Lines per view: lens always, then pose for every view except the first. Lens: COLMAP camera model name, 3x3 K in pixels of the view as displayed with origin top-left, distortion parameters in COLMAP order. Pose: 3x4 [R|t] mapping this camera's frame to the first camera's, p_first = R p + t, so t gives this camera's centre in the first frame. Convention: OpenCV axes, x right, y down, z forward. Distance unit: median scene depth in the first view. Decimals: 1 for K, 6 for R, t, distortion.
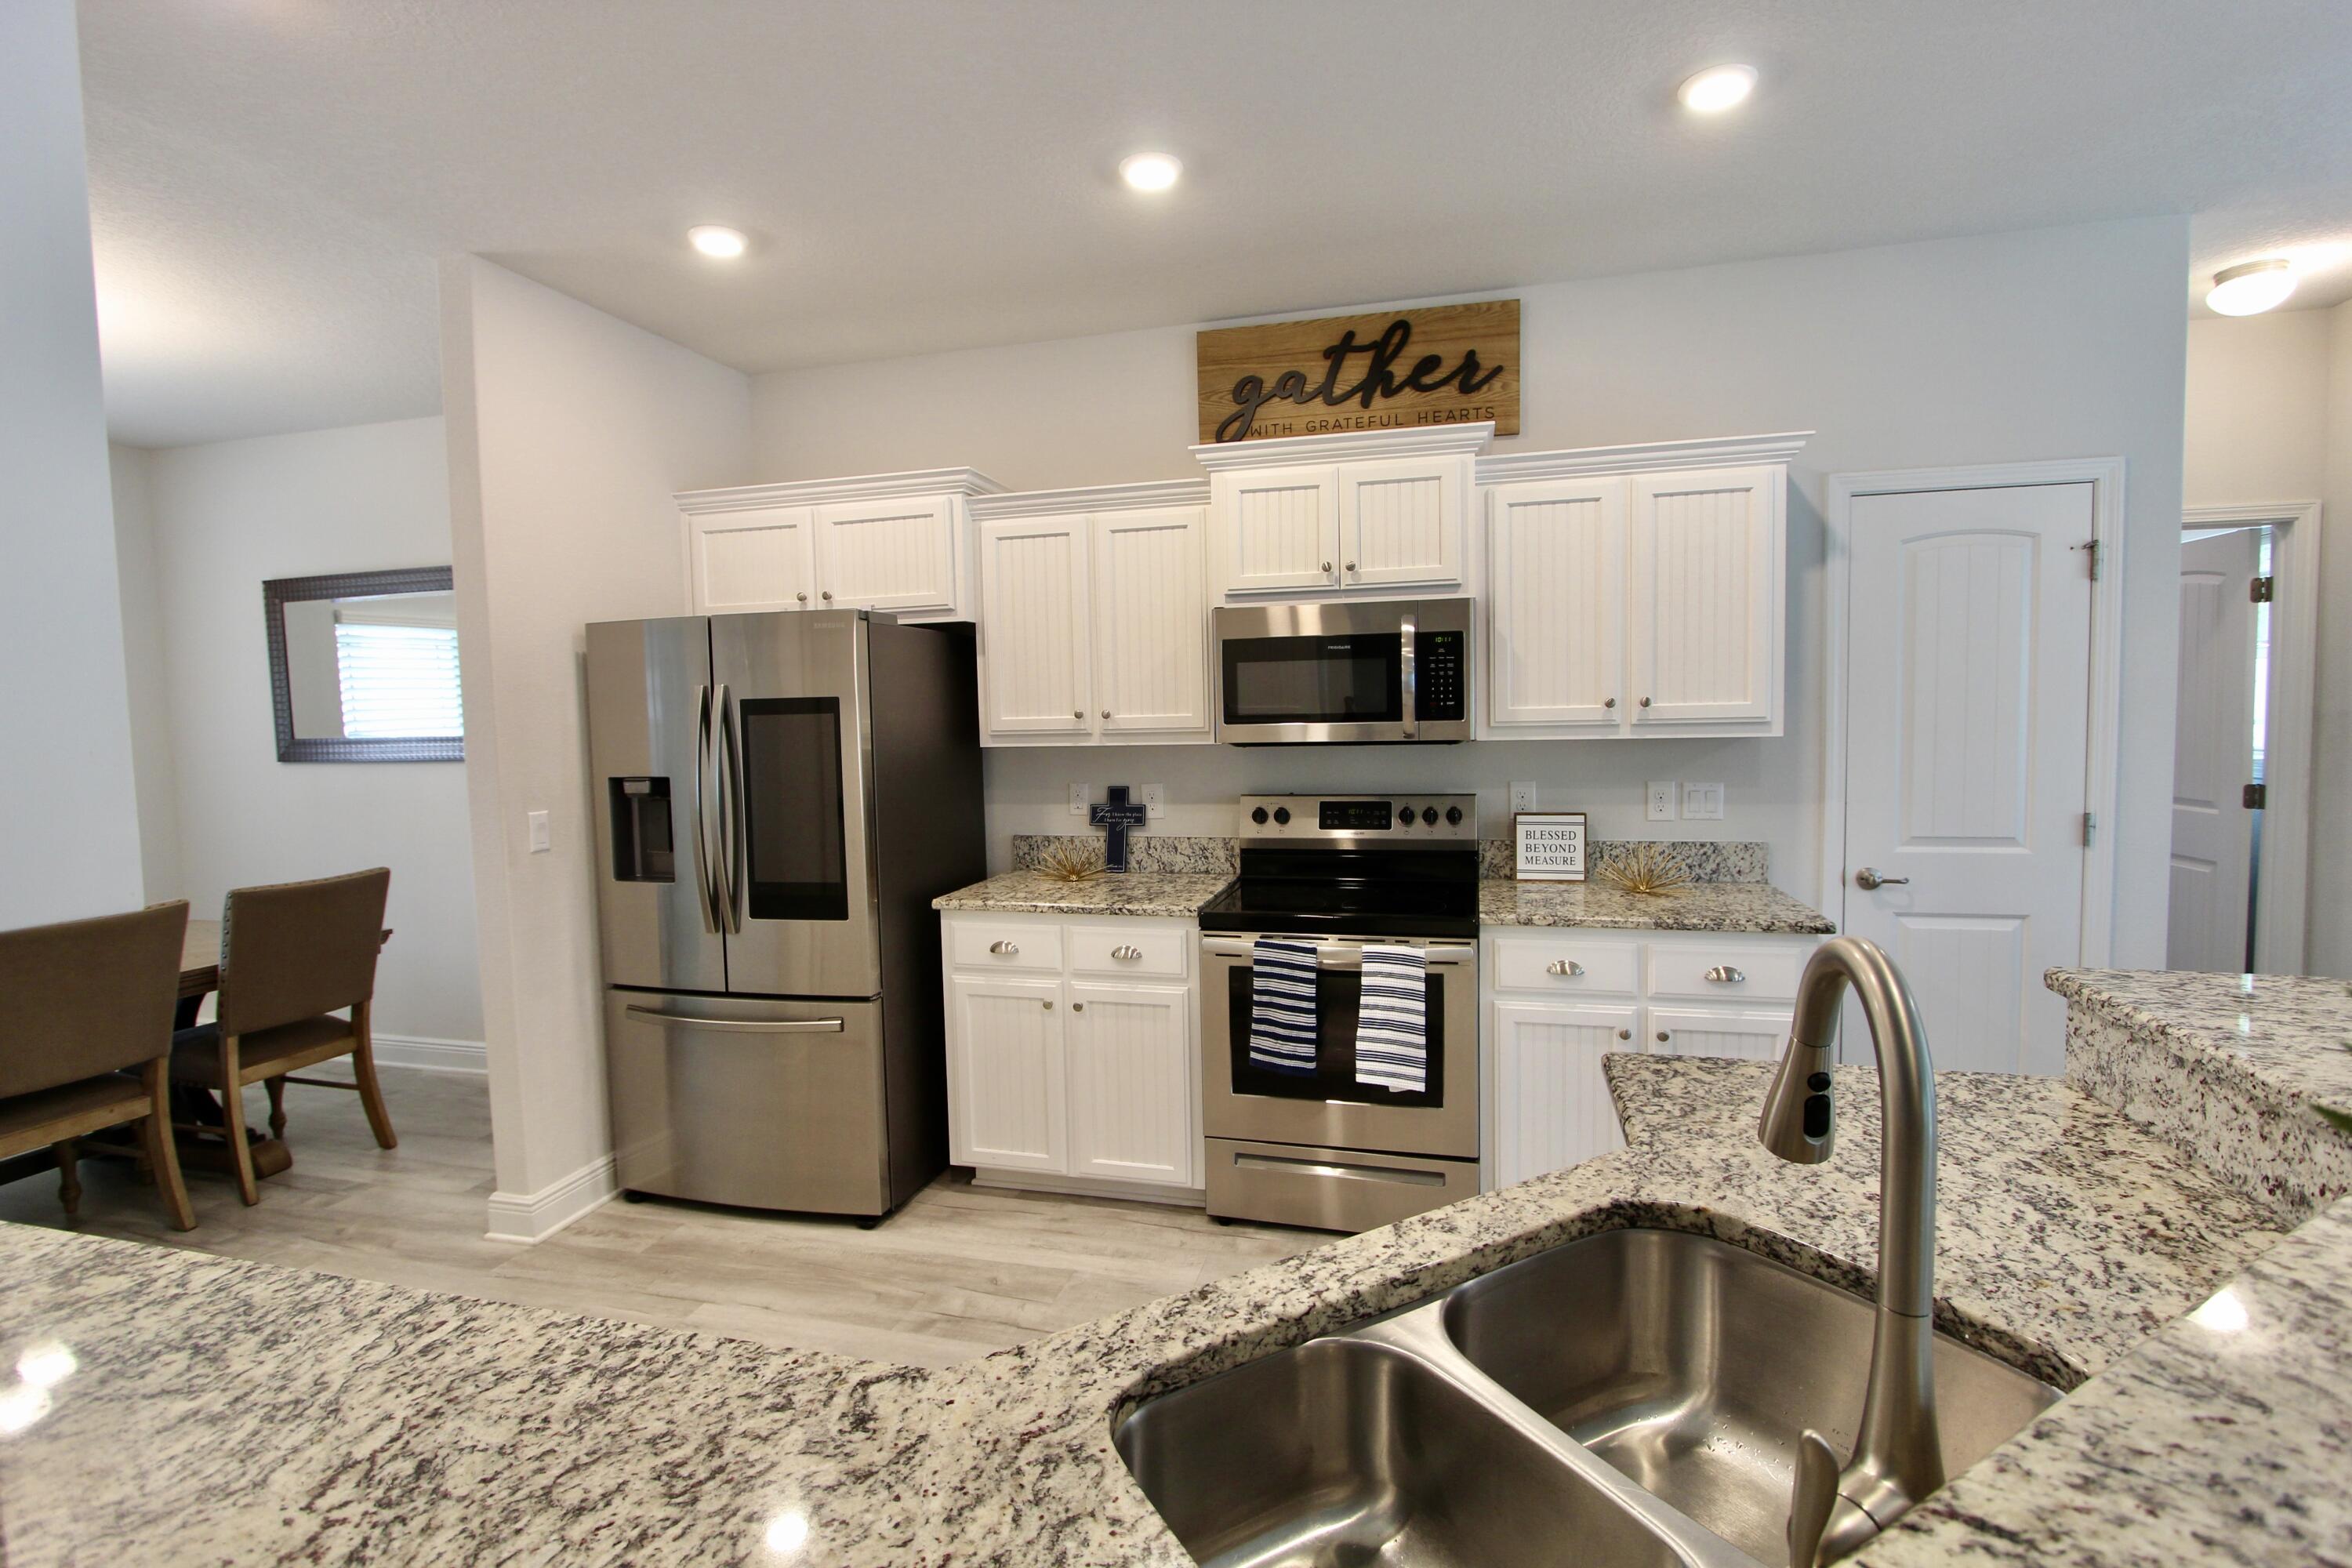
lens RADIAL K [[1087.7, 0, 1174.6], [0, 1087.7, 779.4], [0, 0, 1]] dist [-0.016345, 0.001921]
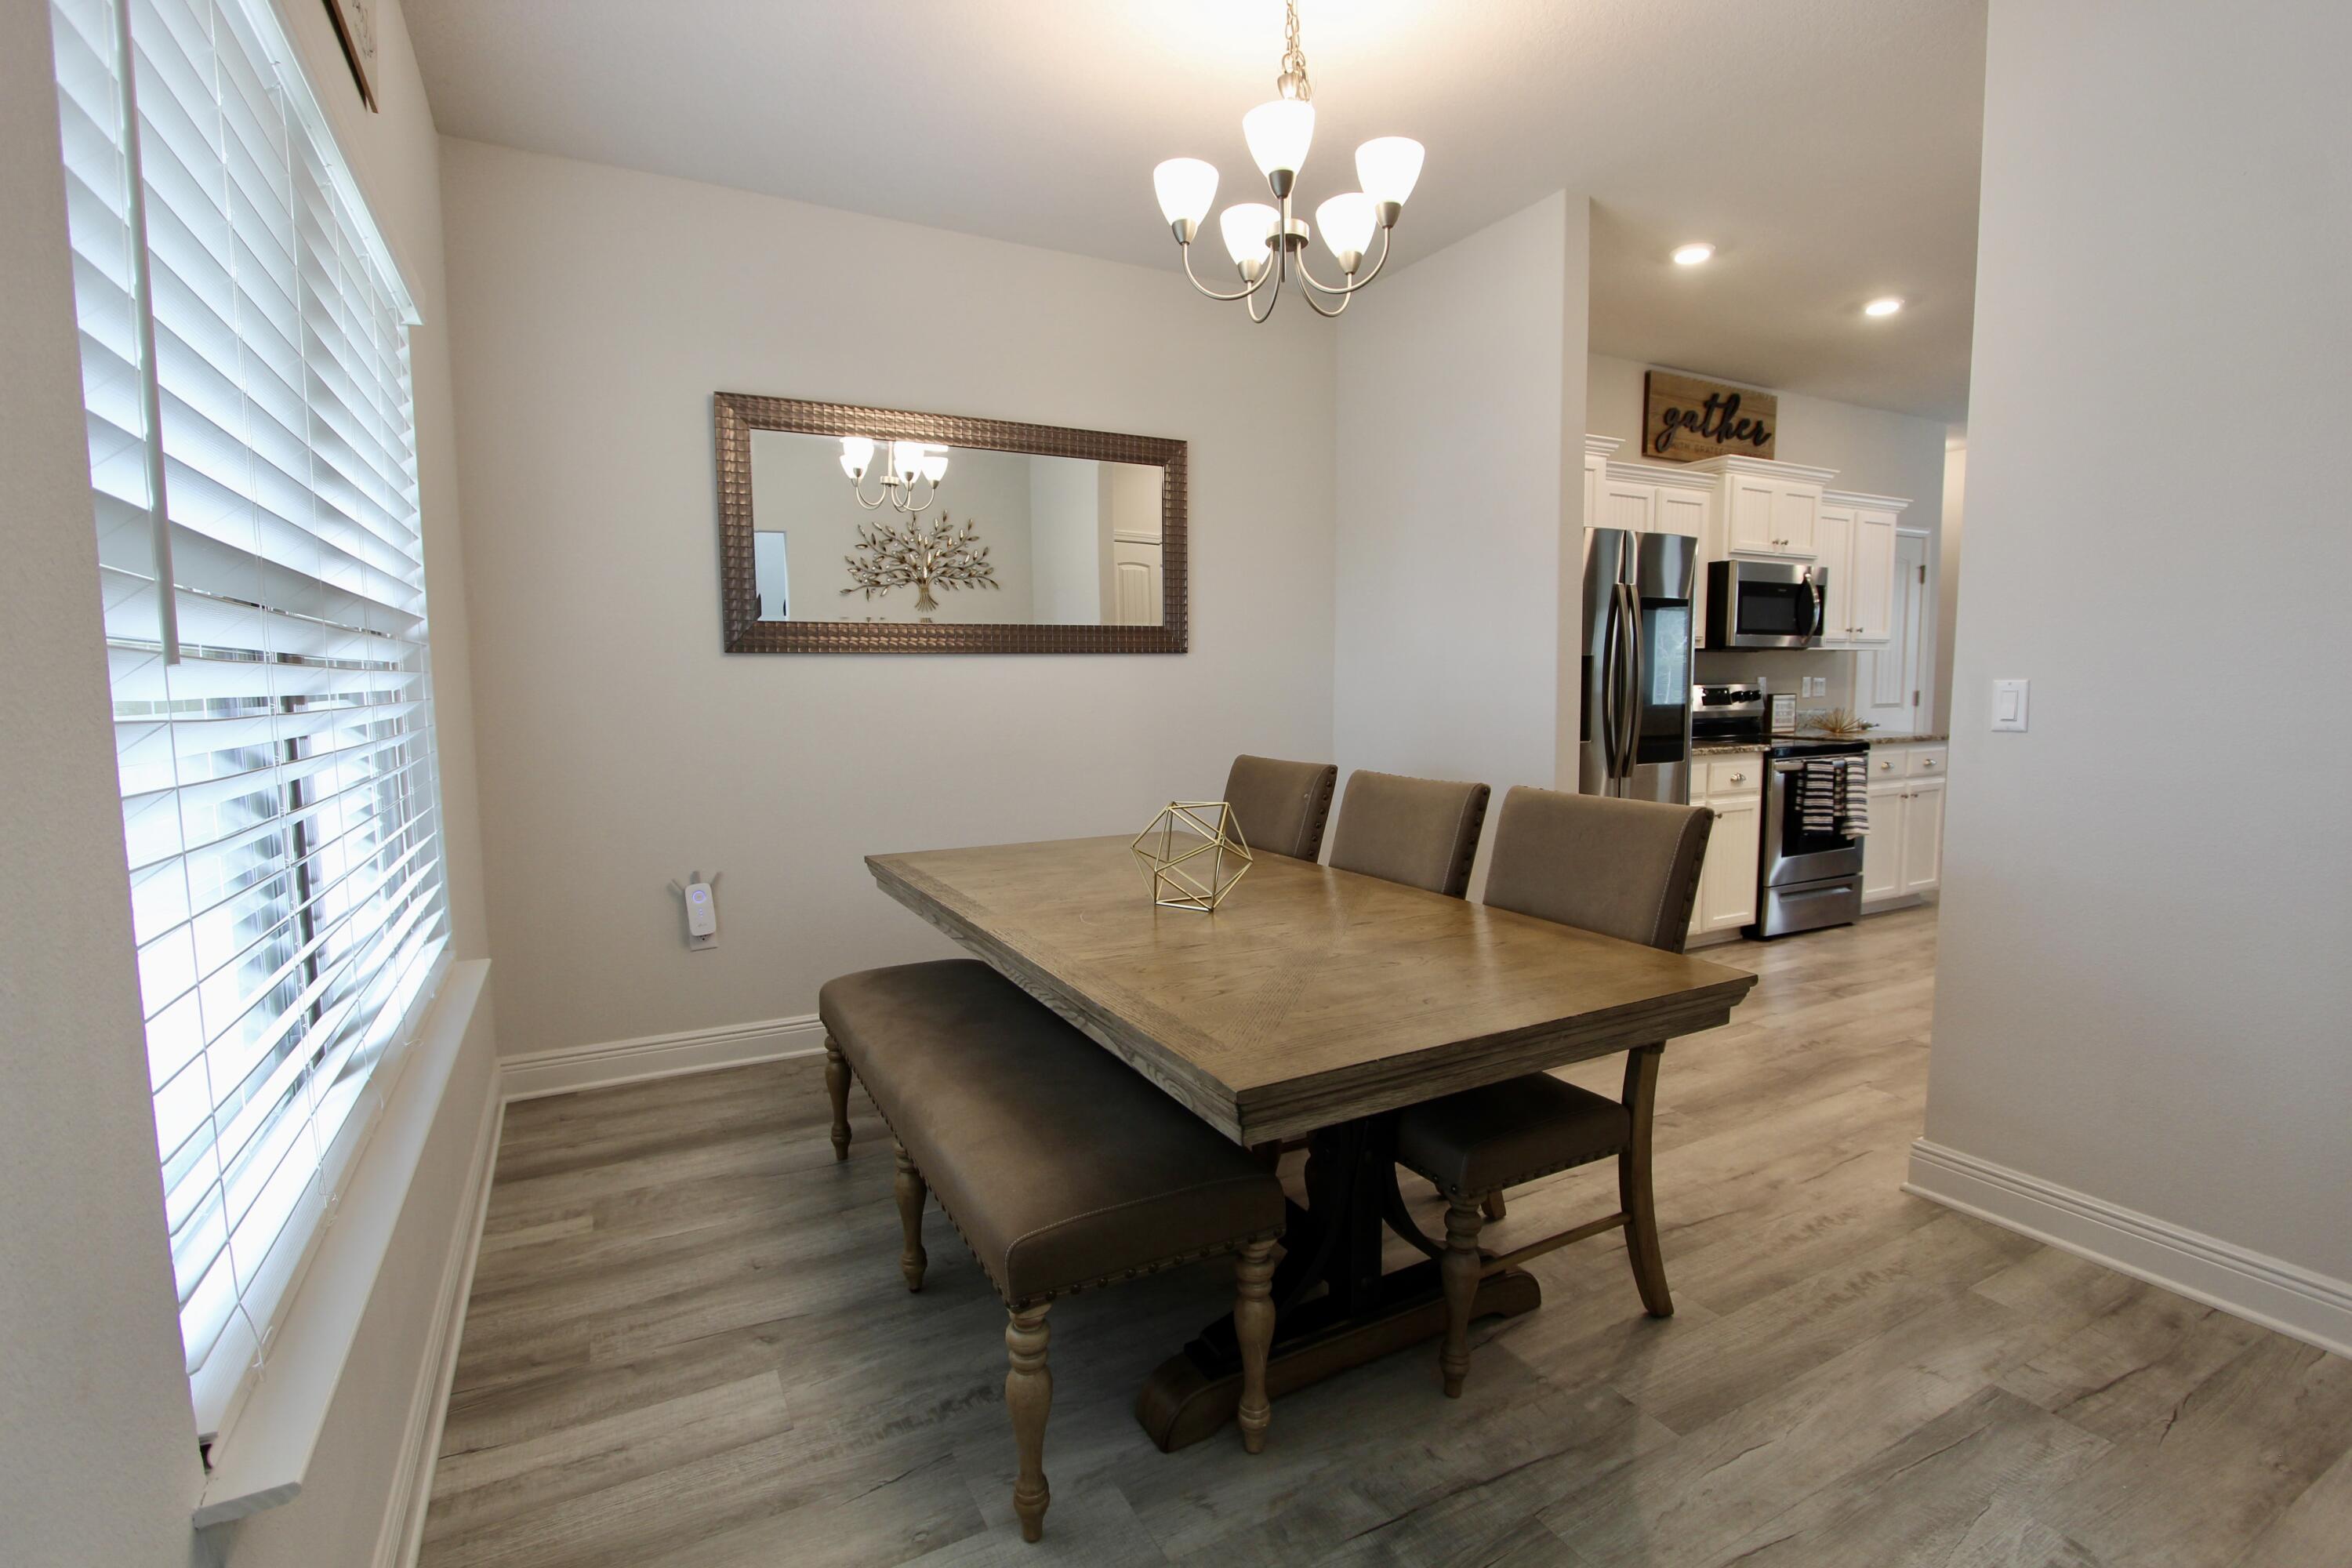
lens RADIAL K [[1087.7, 0, 1169.9], [0, 1087.7, 777.5], [0, 0, 1]] dist [-0.016345, 0.001921]
pose [[0.734267, -0.048187, 0.677149, -1.640094], [0.035449, 0.998838, 0.032640, 0.077420], [-0.677935, 0.000038, 0.735122, 0.398108]]
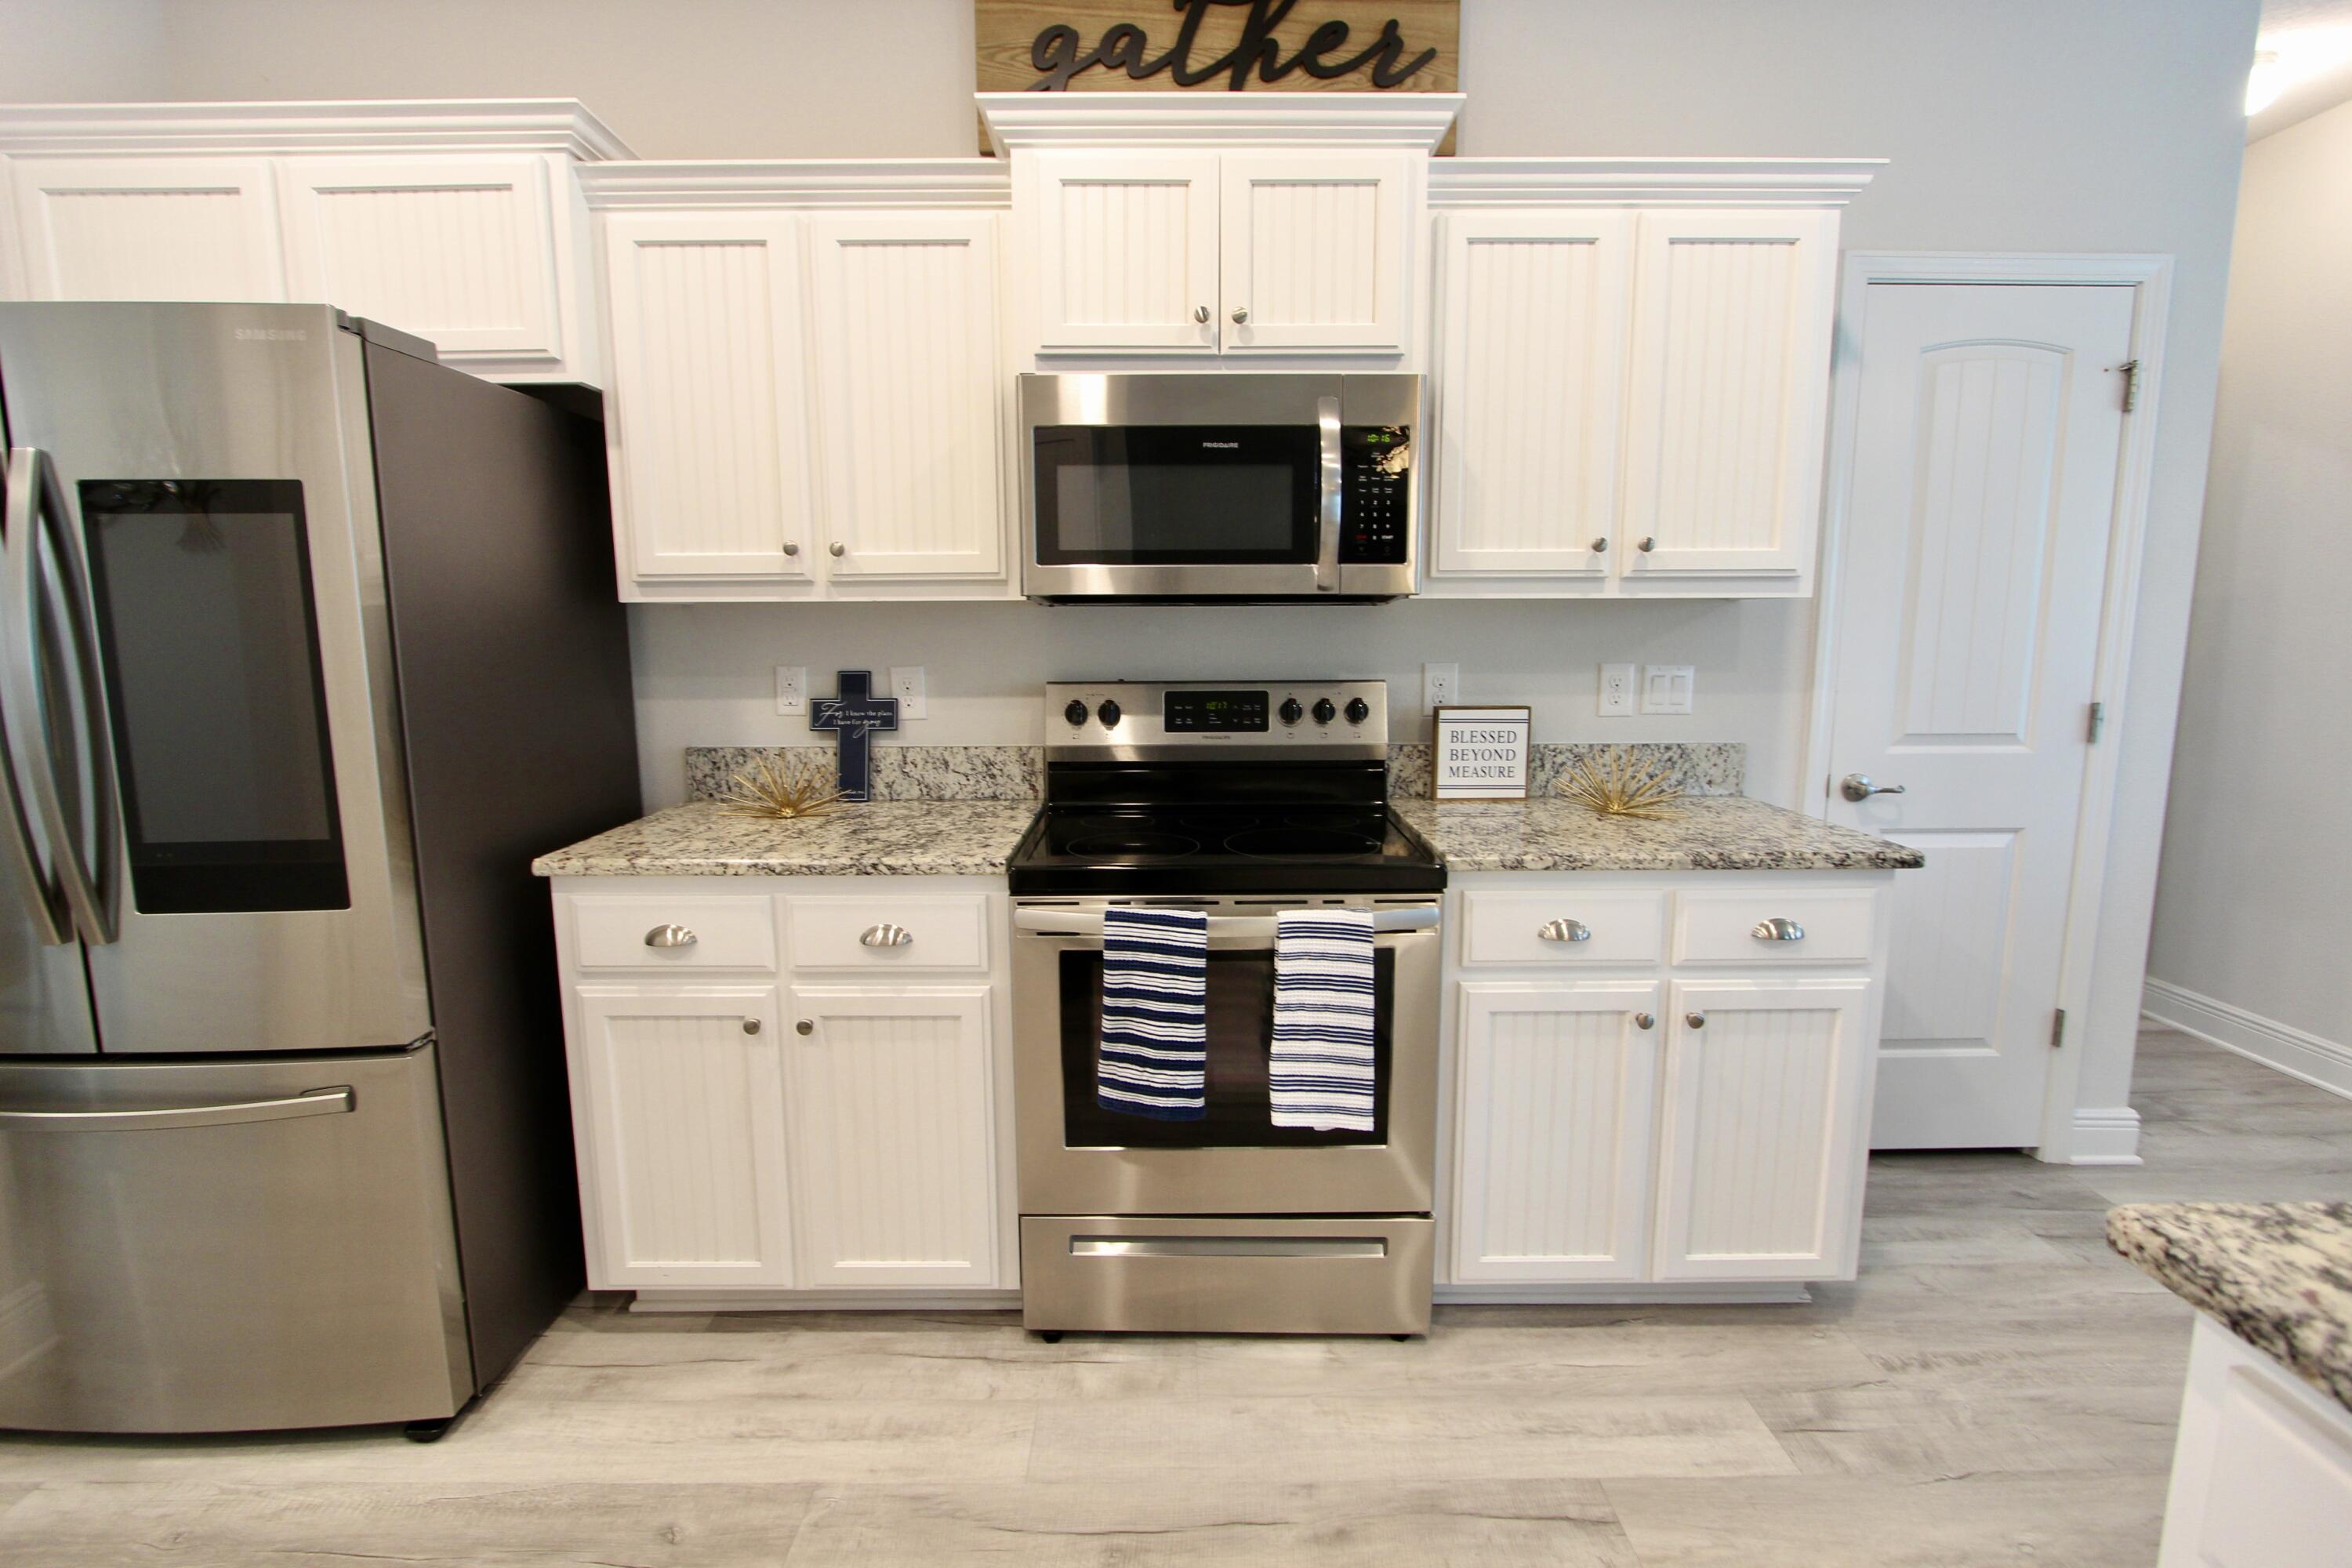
lens RADIAL K [[1087.7, 0, 1175.1], [0, 1087.7, 776.8], [0, 0, 1]] dist [-0.016345, 0.001921]
pose [[0.964927, -0.020507, 0.261715, -0.044039], [0.000055, 0.996960, 0.077915, 0.022307], [-0.262517, -0.075168, 0.961995, 0.367346]]
